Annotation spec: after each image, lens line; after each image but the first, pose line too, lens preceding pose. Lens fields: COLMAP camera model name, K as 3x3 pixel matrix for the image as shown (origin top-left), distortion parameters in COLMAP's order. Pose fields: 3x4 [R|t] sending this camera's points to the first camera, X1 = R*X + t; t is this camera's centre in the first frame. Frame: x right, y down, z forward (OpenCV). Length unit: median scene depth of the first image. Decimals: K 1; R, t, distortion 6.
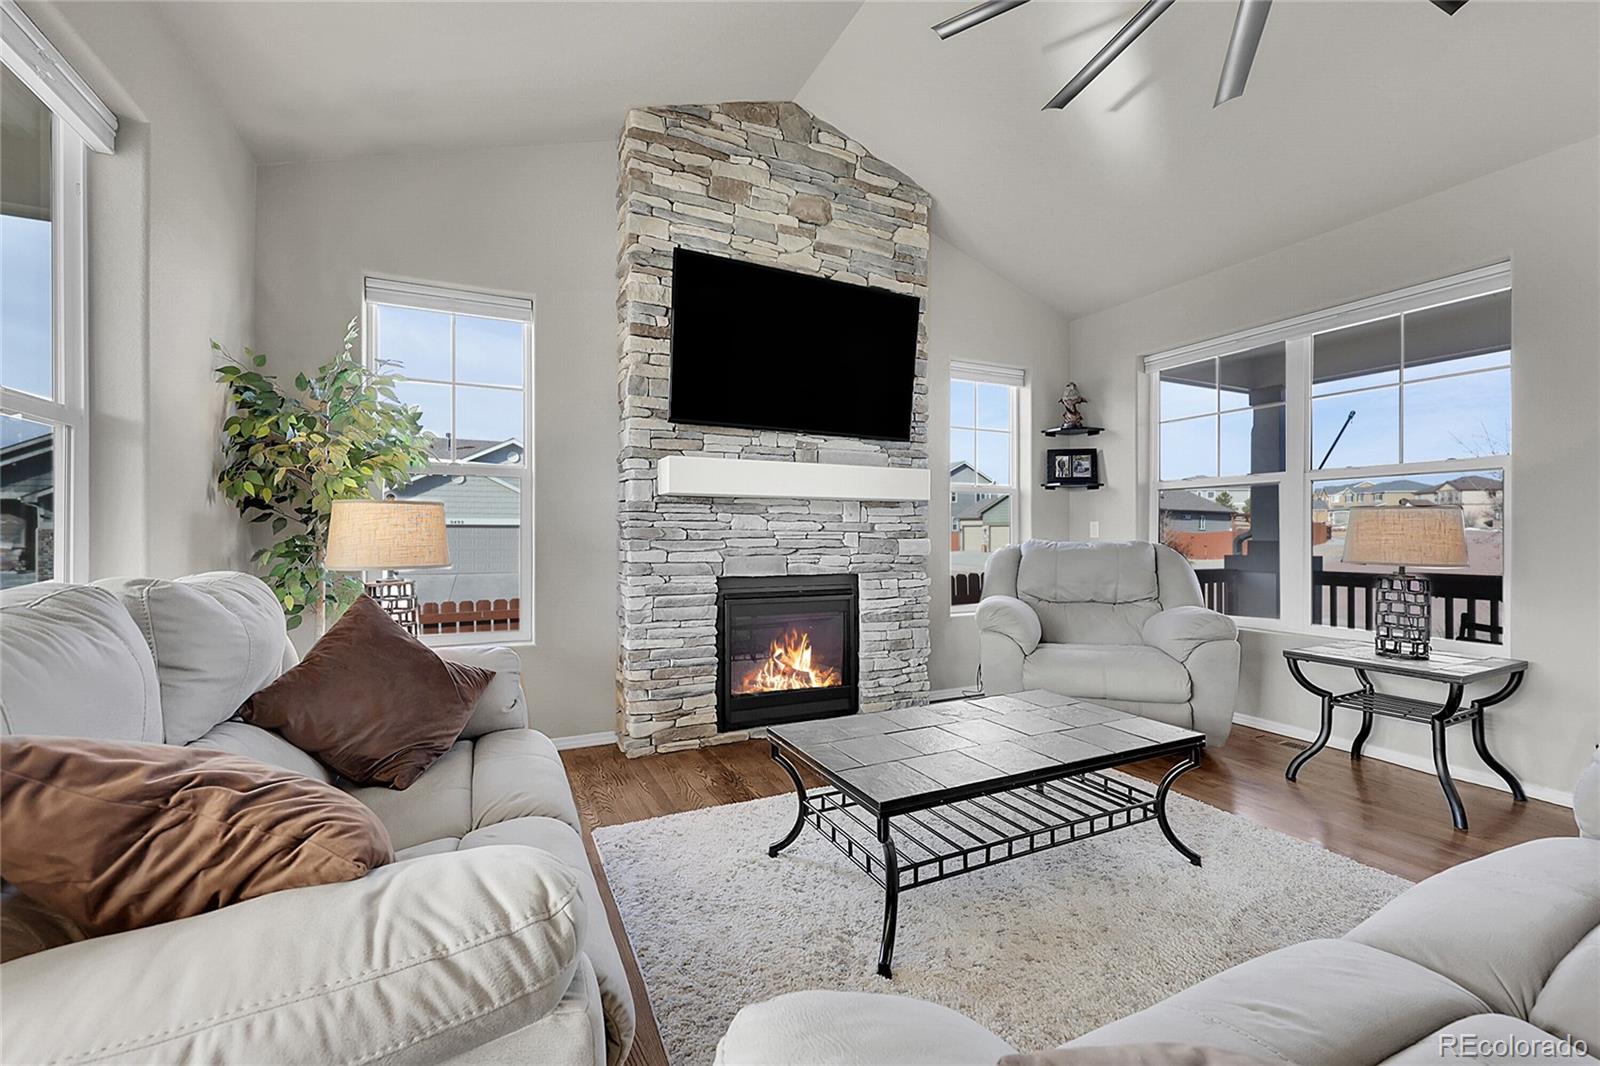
lens RADIAL K [[638.7, 0, 800.0], [0, 638.7, 533.0], [0, 0, 1]] dist [-0.002606, 0.000073]
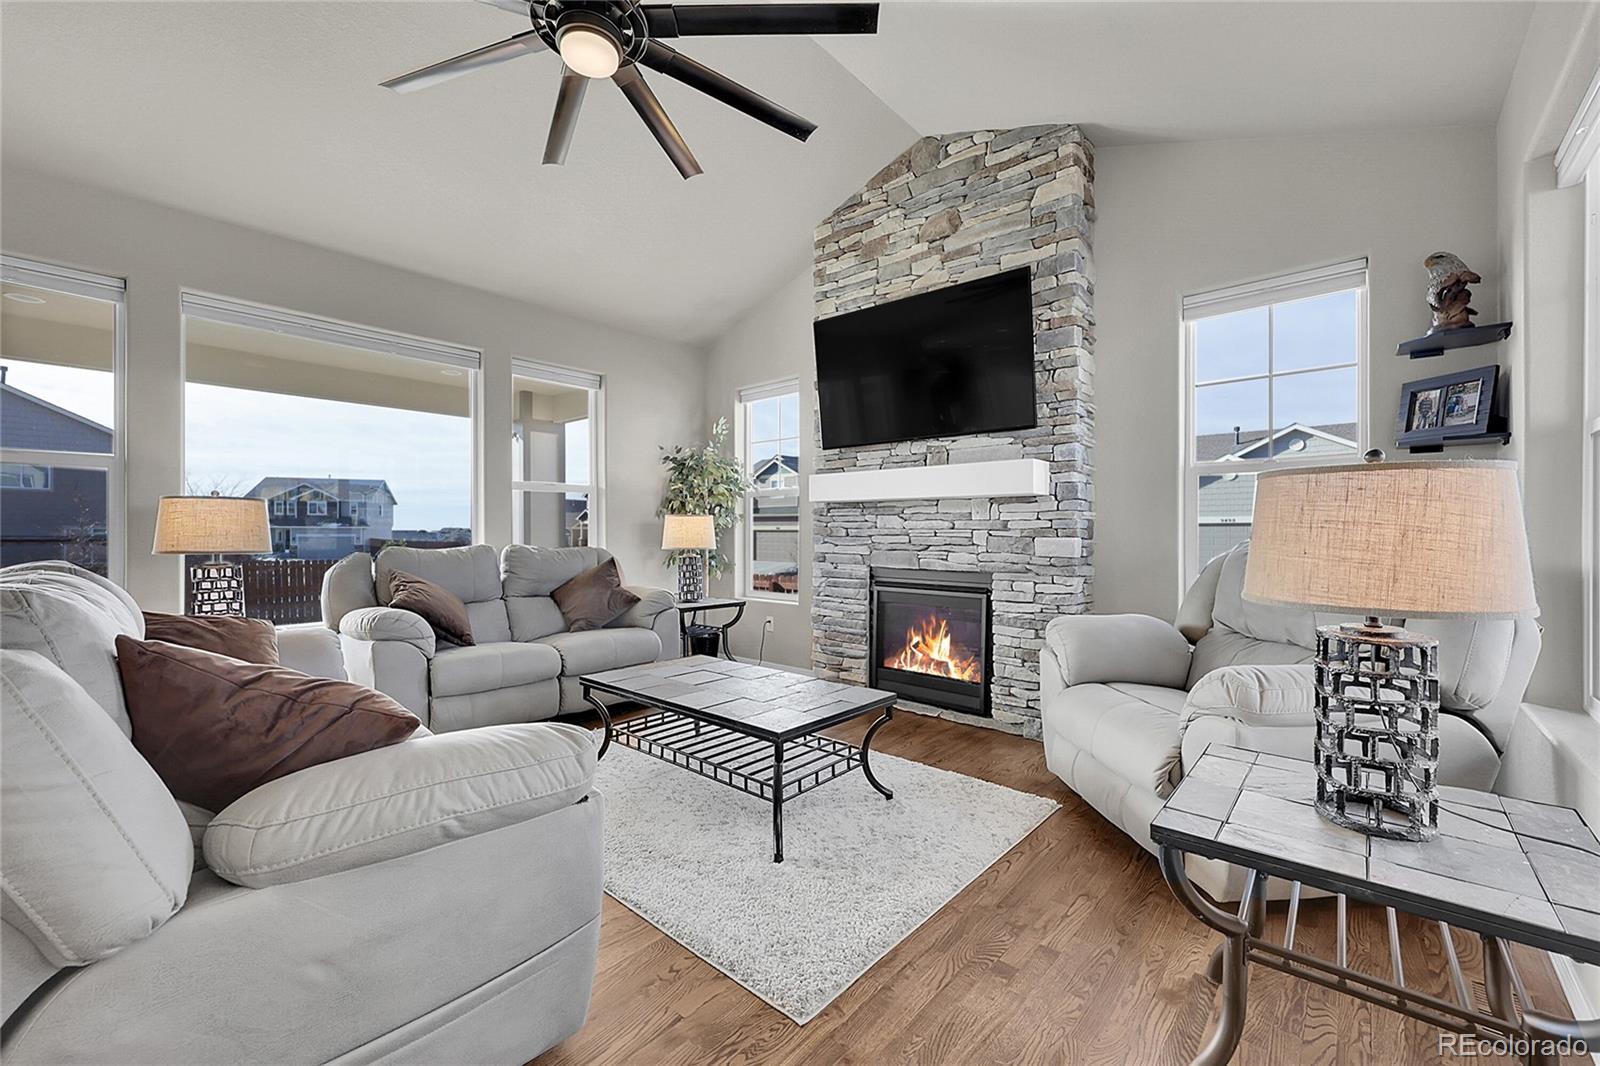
lens RADIAL K [[638.7, 0, 800.0], [0, 638.7, 533.0], [0, 0, 1]] dist [-0.002606, 0.000073]
pose [[0.399203, 0.001530, -0.916861, 0.911445], [0.000036, 0.999999, 0.001685, 0.001589], [0.916862, -0.000705, 0.399203, 0.368835]]
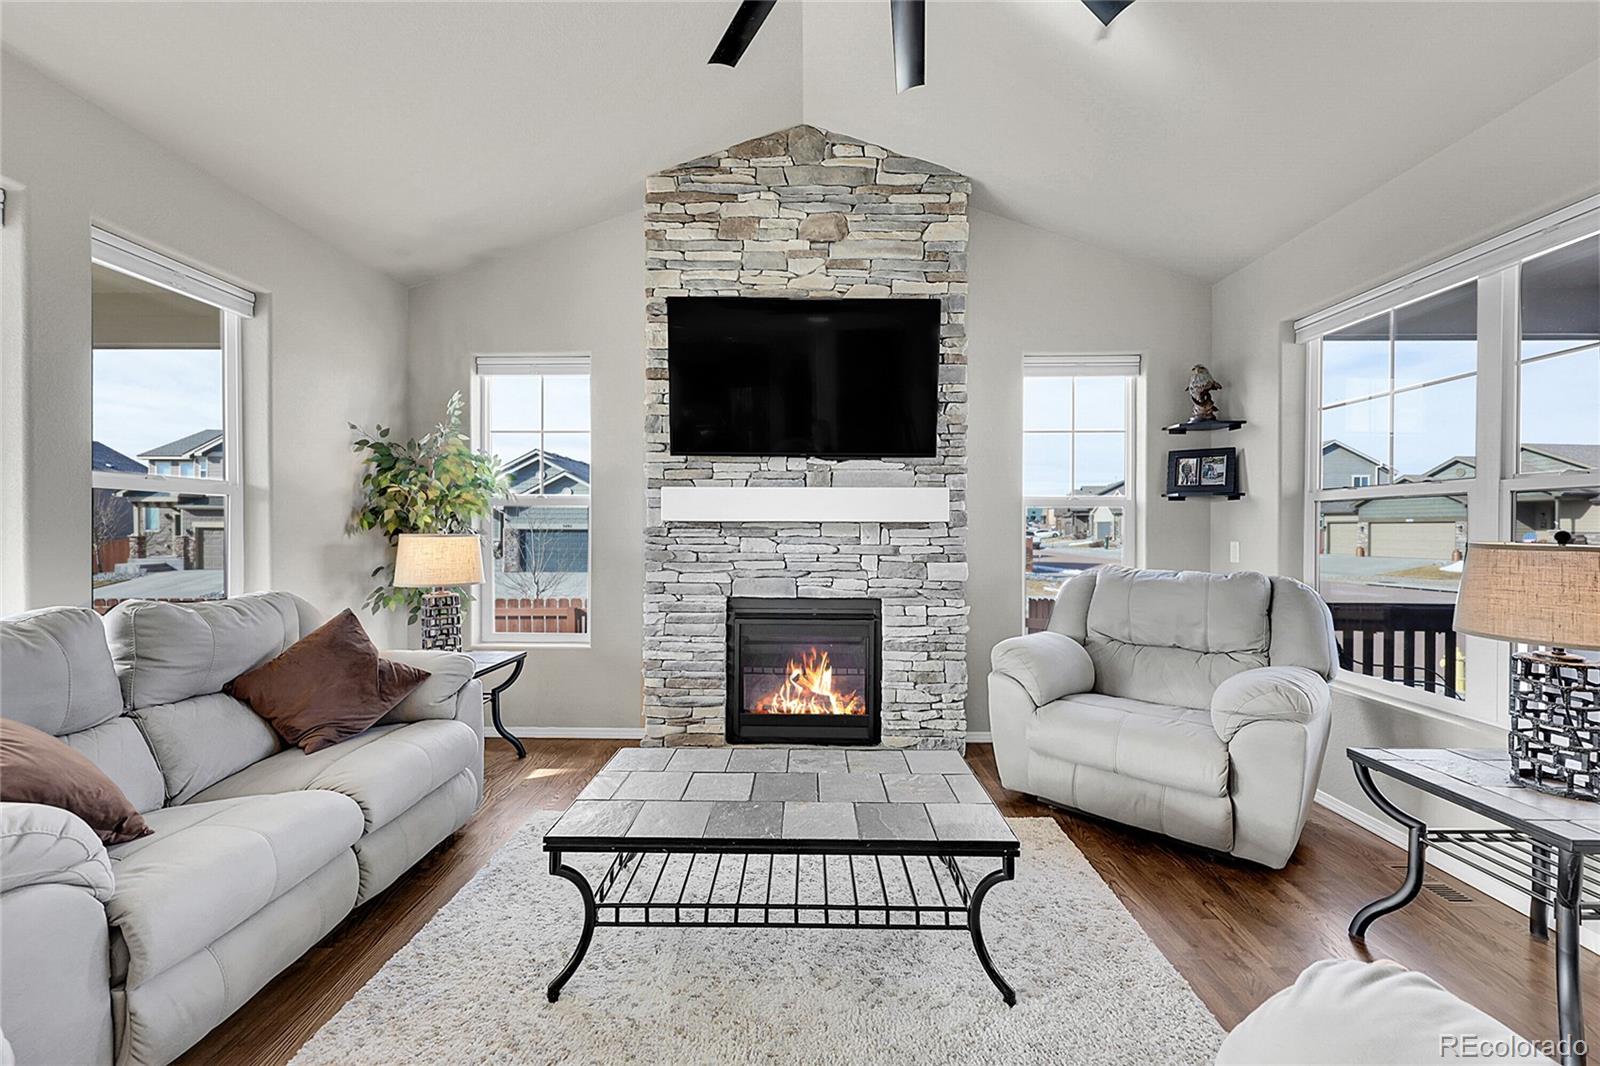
lens RADIAL K [[638.7, 0, 800.0], [0, 638.7, 533.0], [0, 0, 1]] dist [-0.002606, 0.000073]
pose [[0.897813, 0.003878, -0.440361, 0.426794], [-0.001548, 0.999983, 0.005649, -0.041571], [0.440375, -0.004390, 0.897803, 0.097802]]
